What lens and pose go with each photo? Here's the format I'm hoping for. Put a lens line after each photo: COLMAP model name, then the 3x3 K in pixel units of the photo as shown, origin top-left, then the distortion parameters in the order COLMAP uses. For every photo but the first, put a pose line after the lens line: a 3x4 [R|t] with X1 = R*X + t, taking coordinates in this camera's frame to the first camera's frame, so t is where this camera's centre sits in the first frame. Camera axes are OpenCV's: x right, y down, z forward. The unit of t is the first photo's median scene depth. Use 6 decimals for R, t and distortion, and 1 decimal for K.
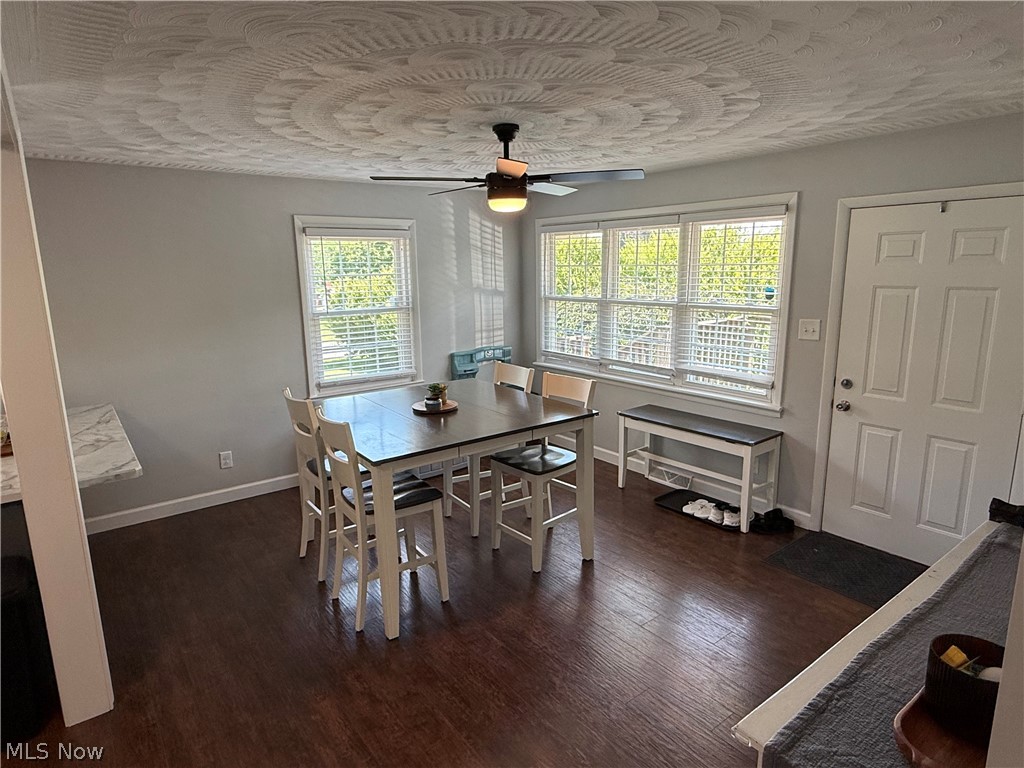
lens RADIAL K [[594.7, 0, 512.0], [0, 594.7, 384.0], [0, 0, 1]] dist [0.000926, -0.000747]
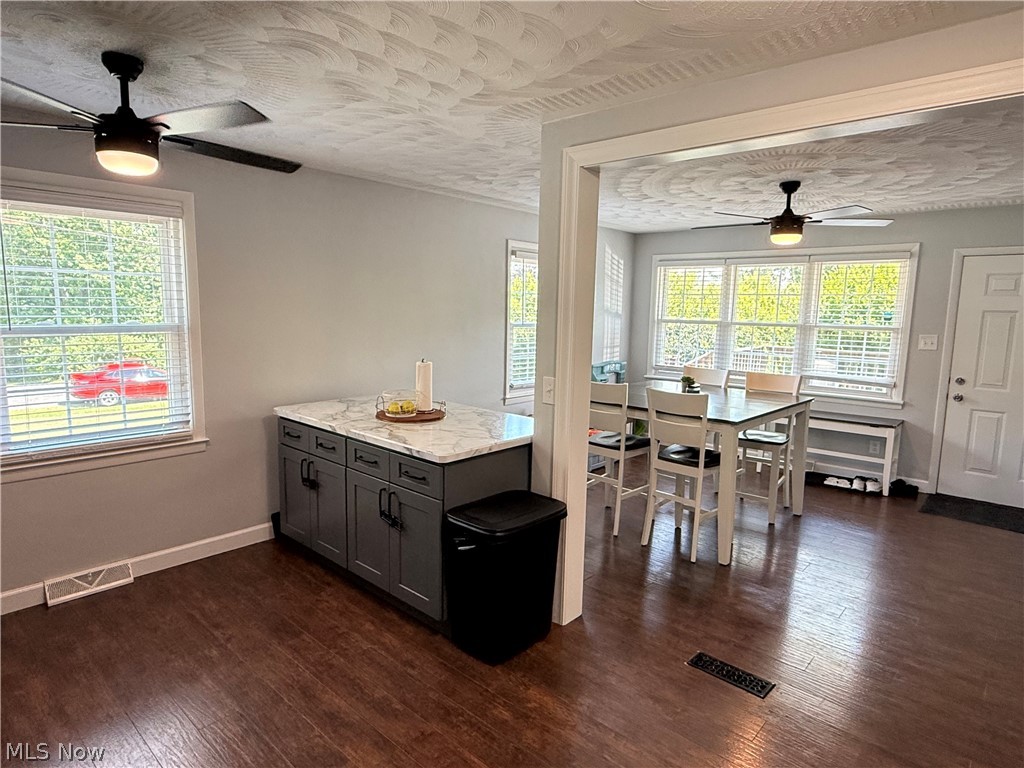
lens RADIAL K [[594.7, 0, 512.0], [0, 594.7, 384.0], [0, 0, 1]] dist [0.000926, -0.000747]
pose [[0.984292, 0.014146, 0.175979, -0.643864], [-0.001719, 0.997505, -0.070572, 0.096432], [-0.176538, 0.069161, 0.981861, -0.155852]]
